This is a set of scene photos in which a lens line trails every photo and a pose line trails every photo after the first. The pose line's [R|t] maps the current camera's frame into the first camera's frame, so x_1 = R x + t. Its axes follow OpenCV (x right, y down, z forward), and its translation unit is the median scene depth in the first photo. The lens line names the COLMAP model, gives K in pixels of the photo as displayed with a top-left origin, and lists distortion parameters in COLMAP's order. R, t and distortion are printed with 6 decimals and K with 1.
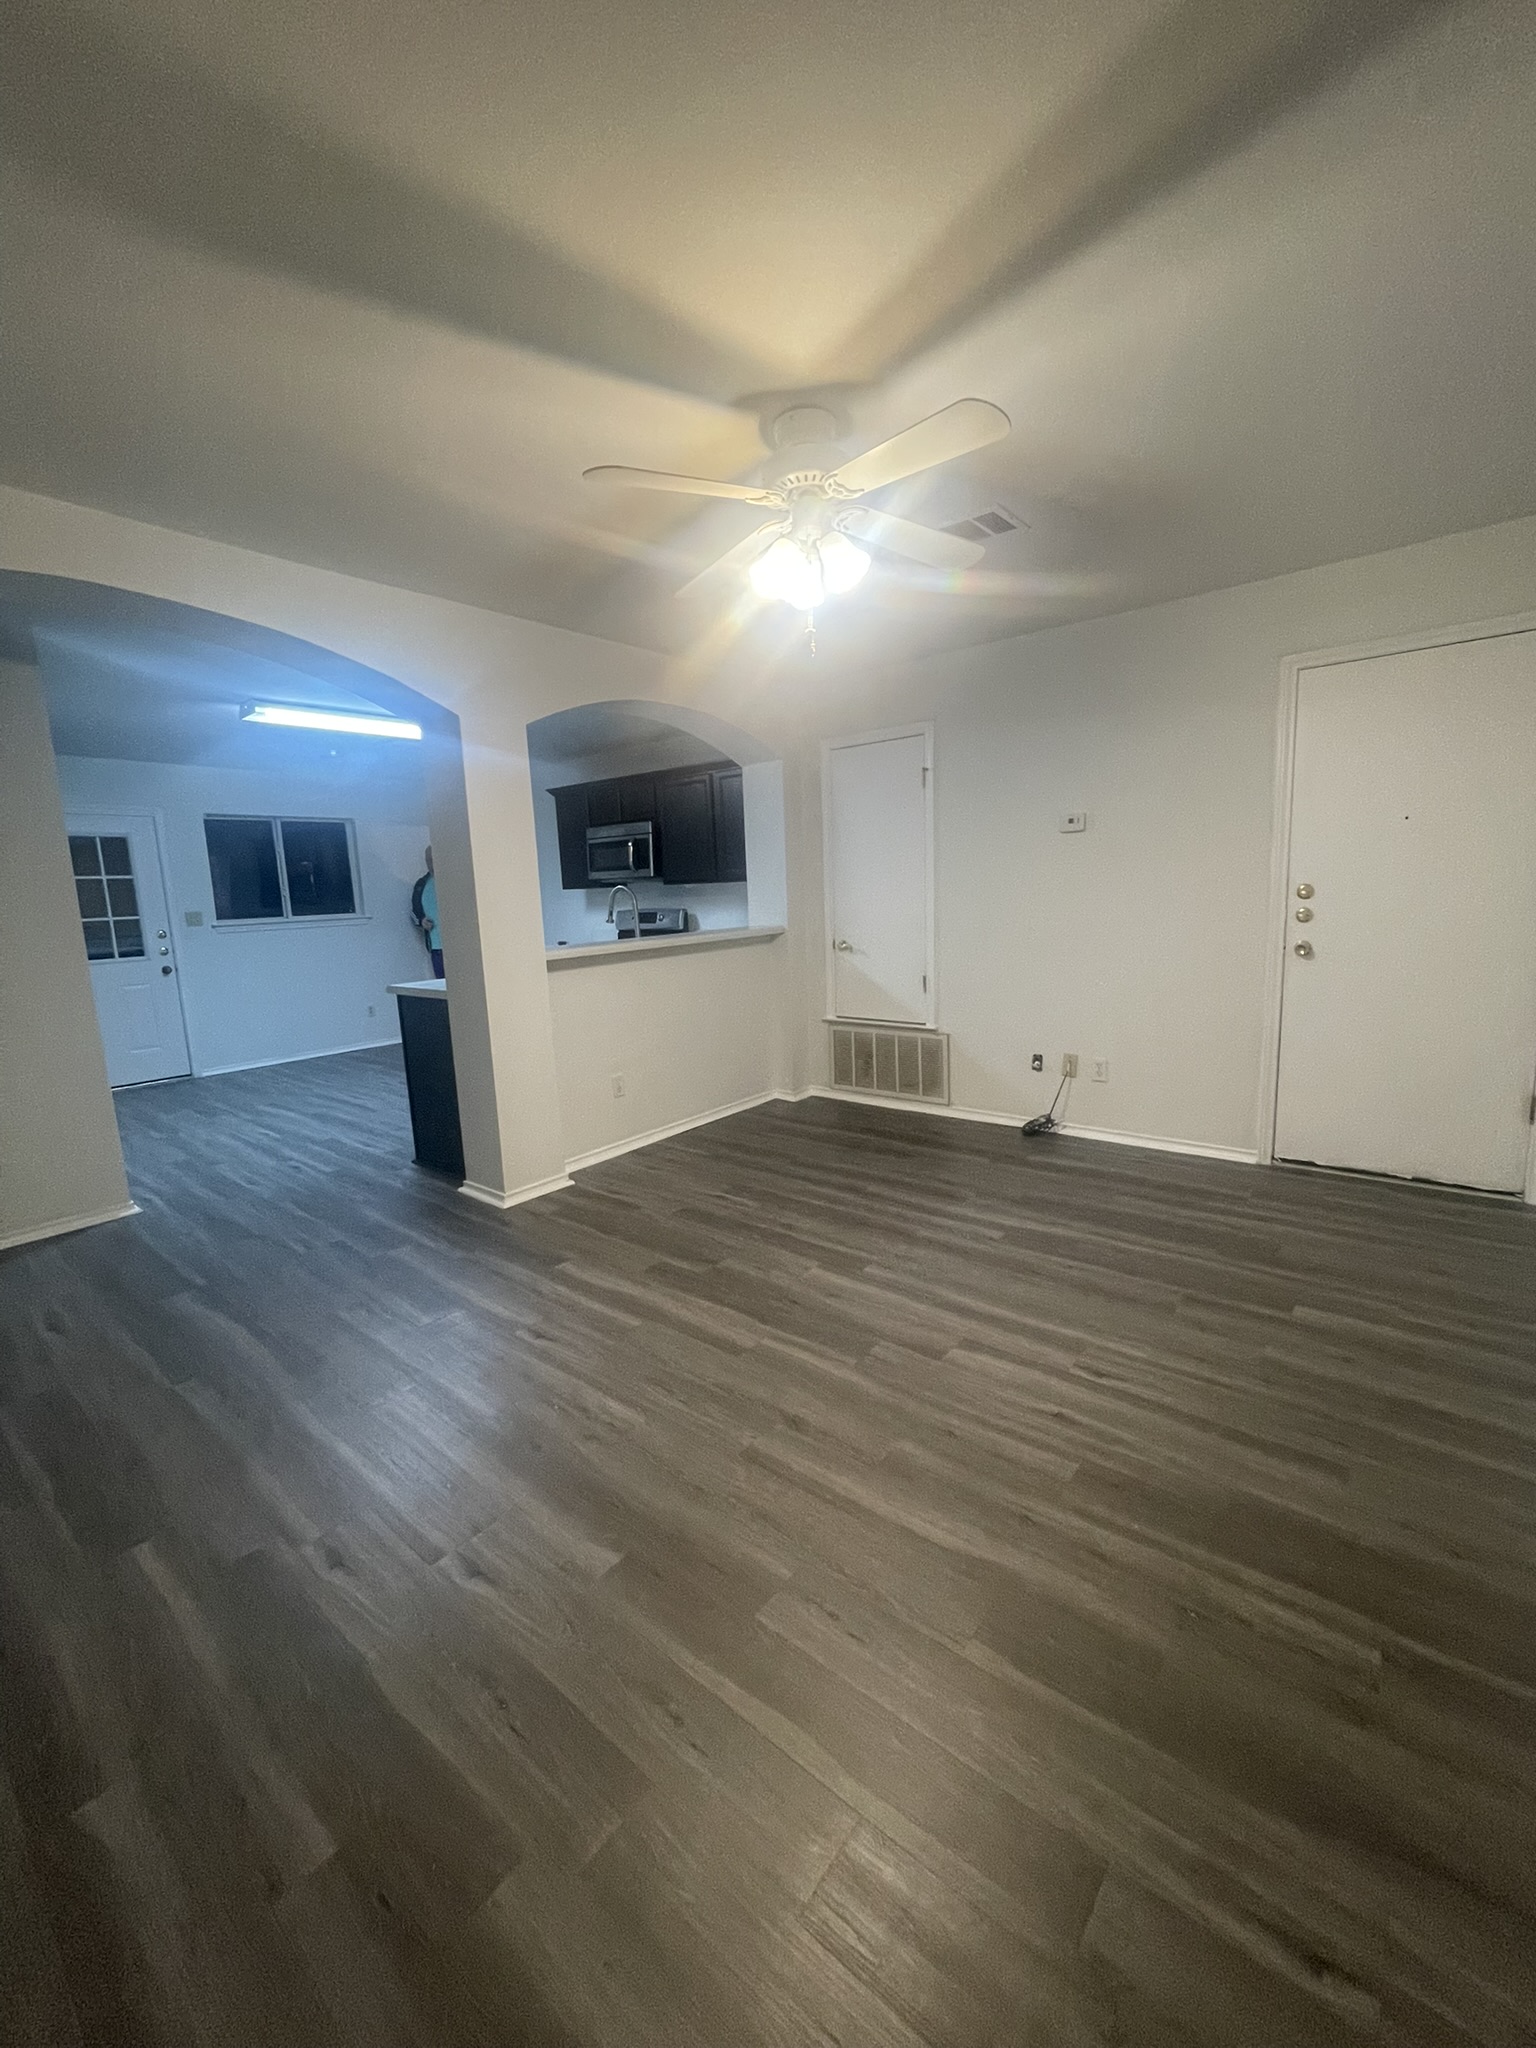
lens RADIAL K [[825.7, 0, 763.3], [0, 825.7, 1018.2], [0, 0, 1]] dist [-0.002584, 0.000093]
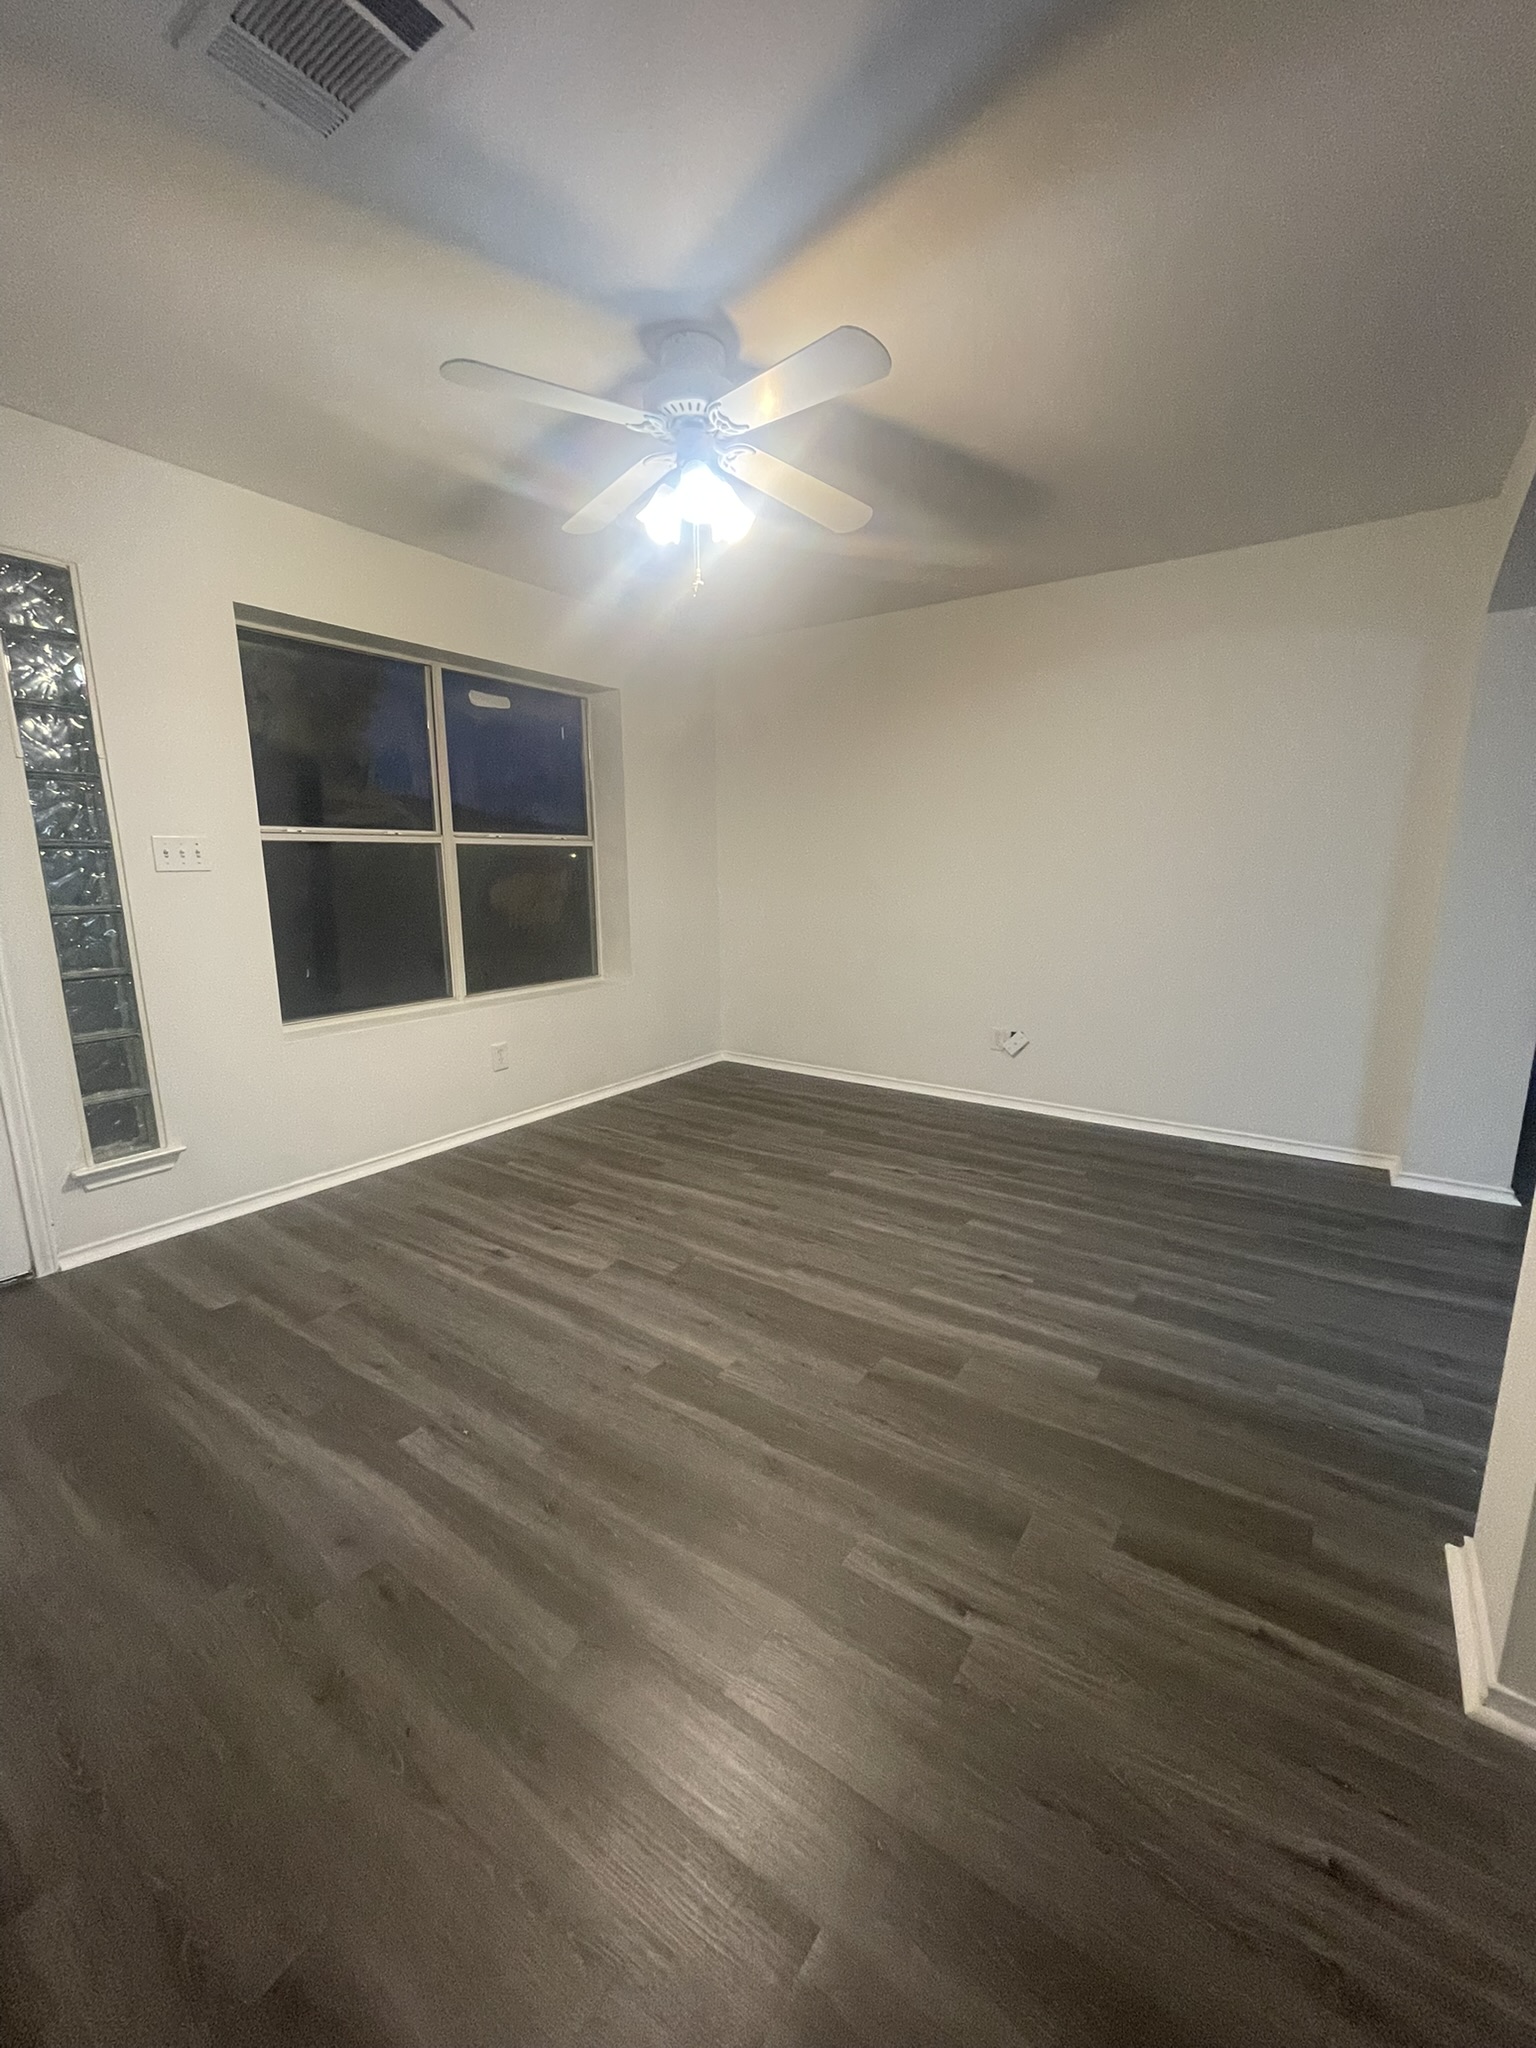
lens RADIAL K [[825.7, 0, 763.3], [0, 825.7, 1018.2], [0, 0, 1]] dist [-0.002584, 0.000093]
pose [[-0.995104, 0.062337, -0.076697, 0.079866], [0.031690, 0.936283, 0.349814, -0.282908], [0.093616, 0.345671, -0.933674, 1.897044]]
